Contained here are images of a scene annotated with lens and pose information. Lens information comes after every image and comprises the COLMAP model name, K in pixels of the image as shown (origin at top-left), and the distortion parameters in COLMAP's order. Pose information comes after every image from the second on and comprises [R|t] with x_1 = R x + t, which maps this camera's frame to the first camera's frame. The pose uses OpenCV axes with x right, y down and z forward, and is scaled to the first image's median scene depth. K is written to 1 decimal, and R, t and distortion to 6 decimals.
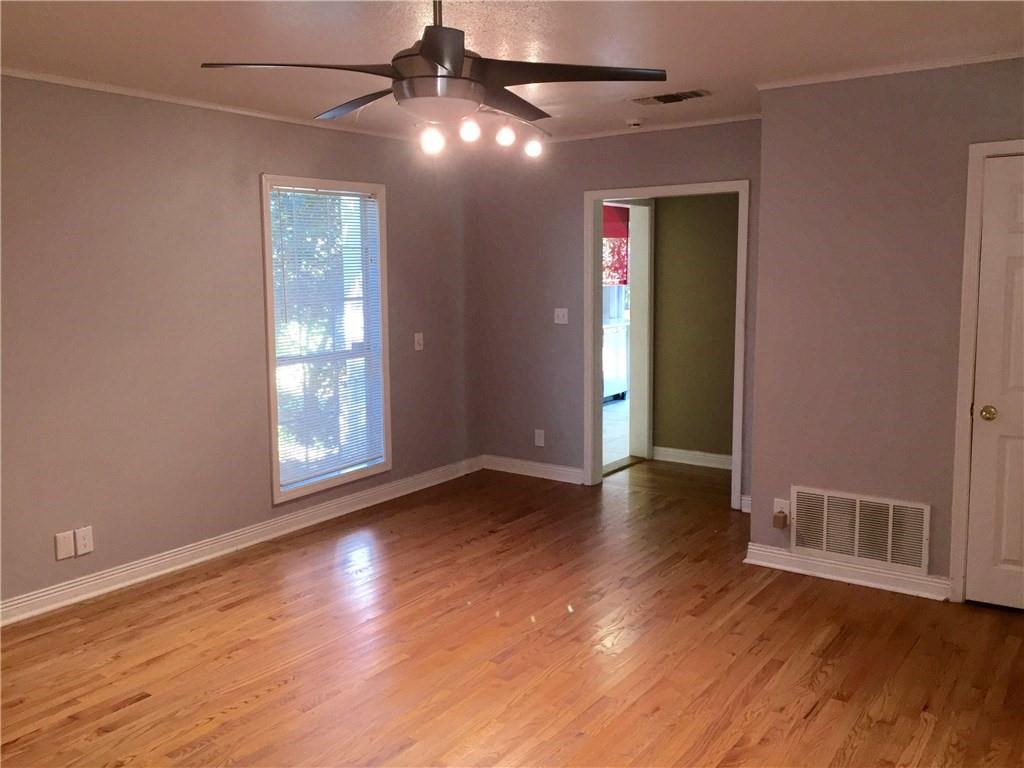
lens RADIAL K [[874.3, 0, 507.1], [0, 874.3, 381.4], [0, 0, 1]] dist [0.056854, -0.076262]
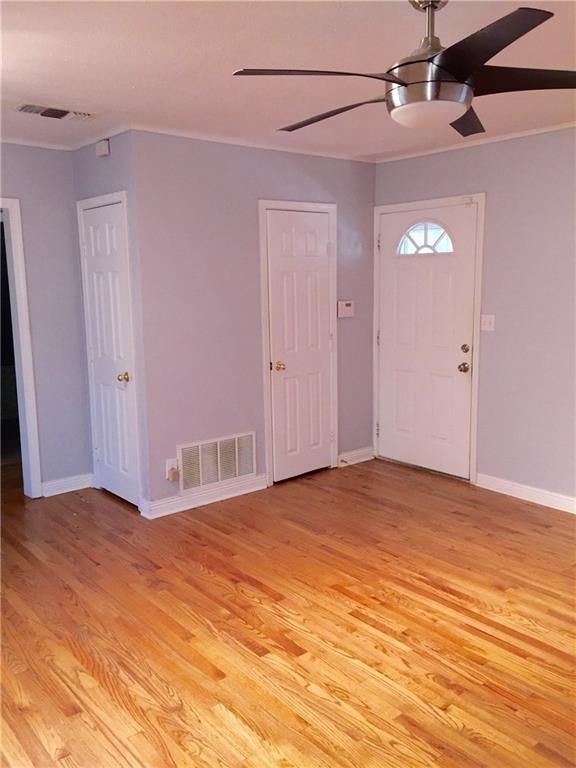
lens RADIAL K [[655.8, 0, 291.0], [0, 655.8, 383.1], [0, 0, 1]] dist [0.056854, -0.076262]
pose [[0.253783, -0.146030, 0.956174, -0.551169], [0.137453, 0.983950, 0.113790, -0.060021], [-0.957445, 0.102551, 0.269782, 0.574899]]
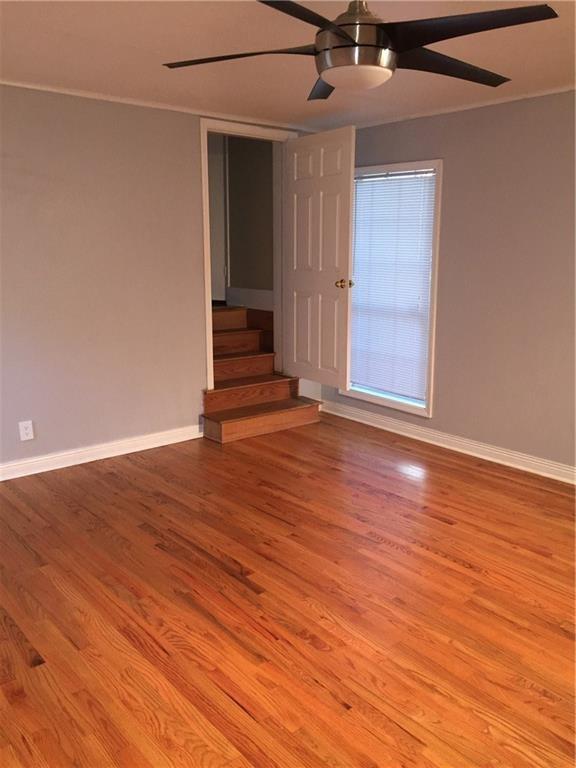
lens RADIAL K [[655.8, 0, 287.1], [0, 655.8, 381.7], [0, 0, 1]] dist [0.056854, -0.076262]
pose [[-0.256720, 0.205292, -0.944431, 0.479883], [-0.131762, 0.960623, 0.244628, -0.077328], [0.957462, 0.187241, -0.219561, 0.687398]]
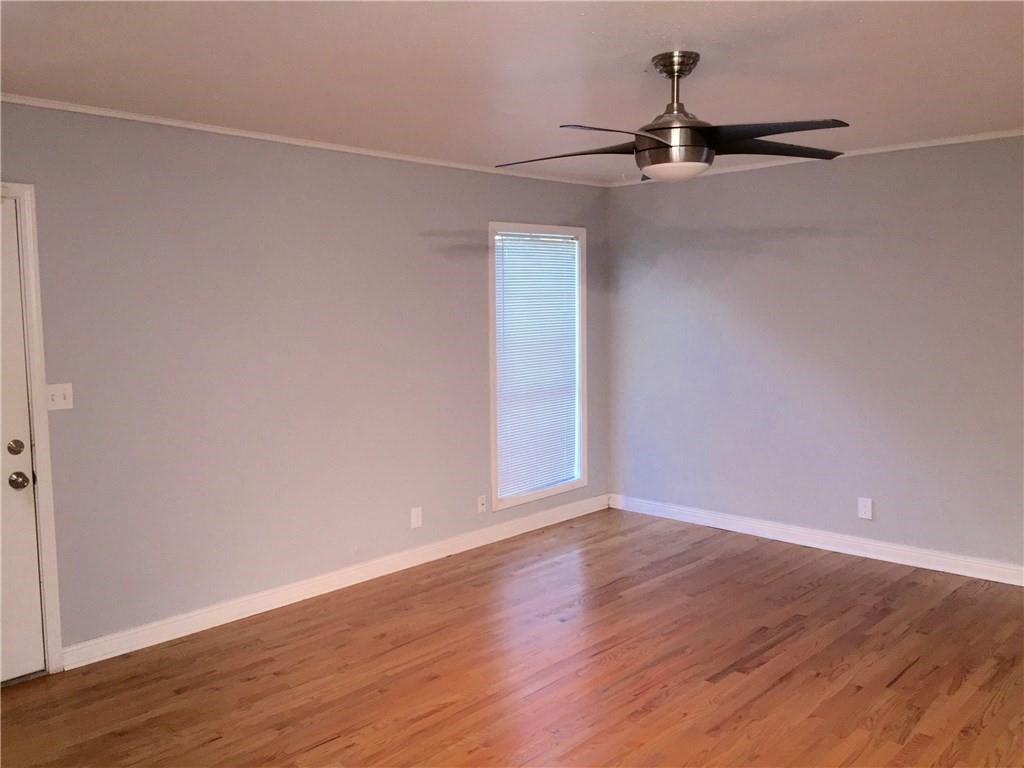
lens RADIAL K [[874.3, 0, 512.3], [0, 874.3, 387.1], [0, 0, 1]] dist [0.056854, -0.076262]
pose [[-0.990972, 0.008954, 0.133769, -0.010151], [0.040040, 0.971997, 0.231556, -0.181113], [-0.127950, 0.234822, -0.963581, 1.308833]]
